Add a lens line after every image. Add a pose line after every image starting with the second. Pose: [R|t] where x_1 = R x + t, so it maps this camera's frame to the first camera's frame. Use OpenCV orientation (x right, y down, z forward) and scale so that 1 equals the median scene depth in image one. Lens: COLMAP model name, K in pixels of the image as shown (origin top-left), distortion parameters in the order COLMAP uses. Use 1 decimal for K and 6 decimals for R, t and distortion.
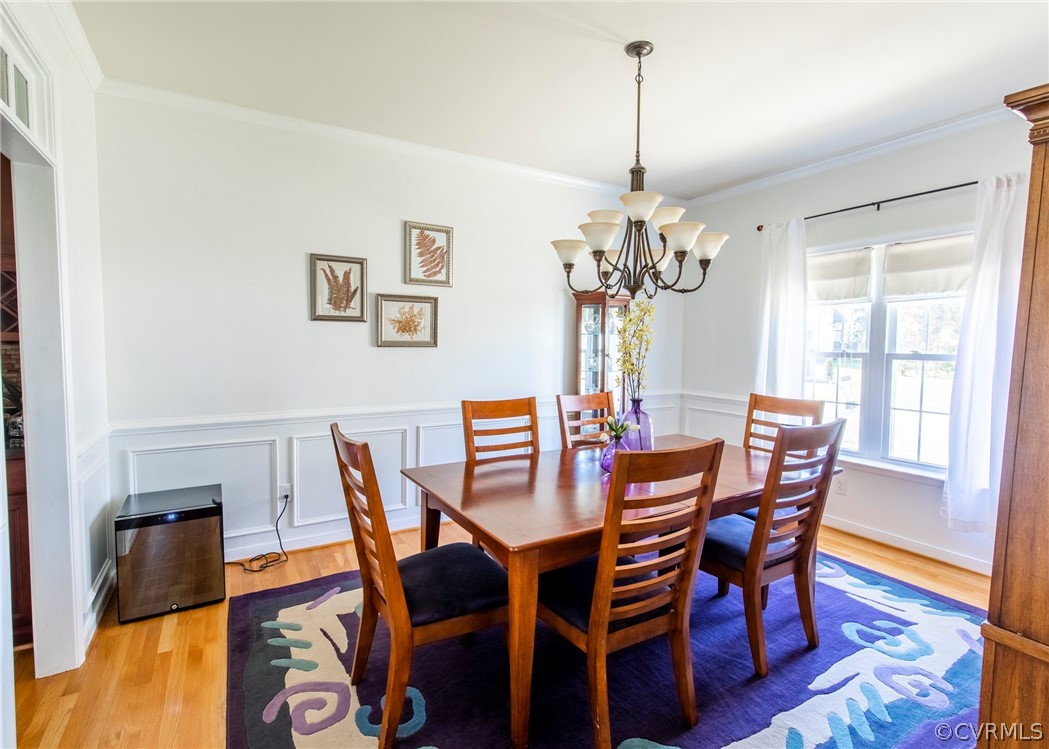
lens RADIAL K [[507.3, 0, 524.5], [0, 507.3, 374.5], [0, 0, 1]] dist [0.000807, 0.000053]
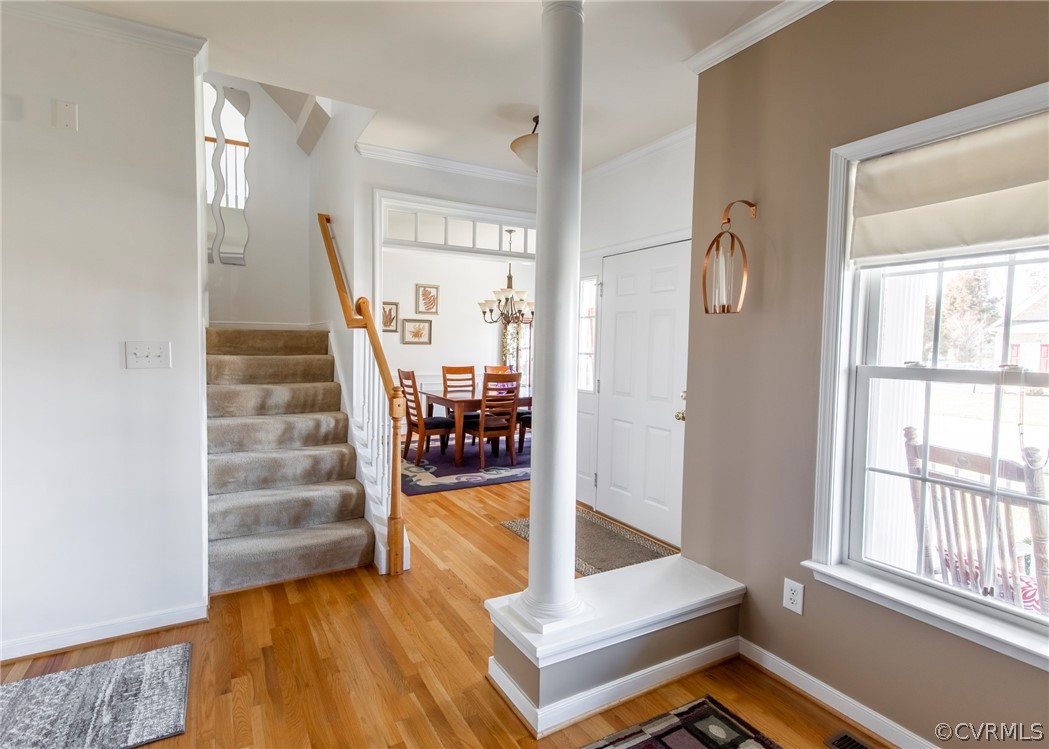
lens RADIAL K [[570.5, 0, 524.5], [0, 570.5, 374.5], [0, 0, 1]] dist [-0.000682, -0.000023]
pose [[0.999973, 0.006767, 0.002738, 0.206708], [-0.006743, 0.999939, -0.008734, 0.088298], [-0.002797, 0.008716, 0.999958, -1.359043]]
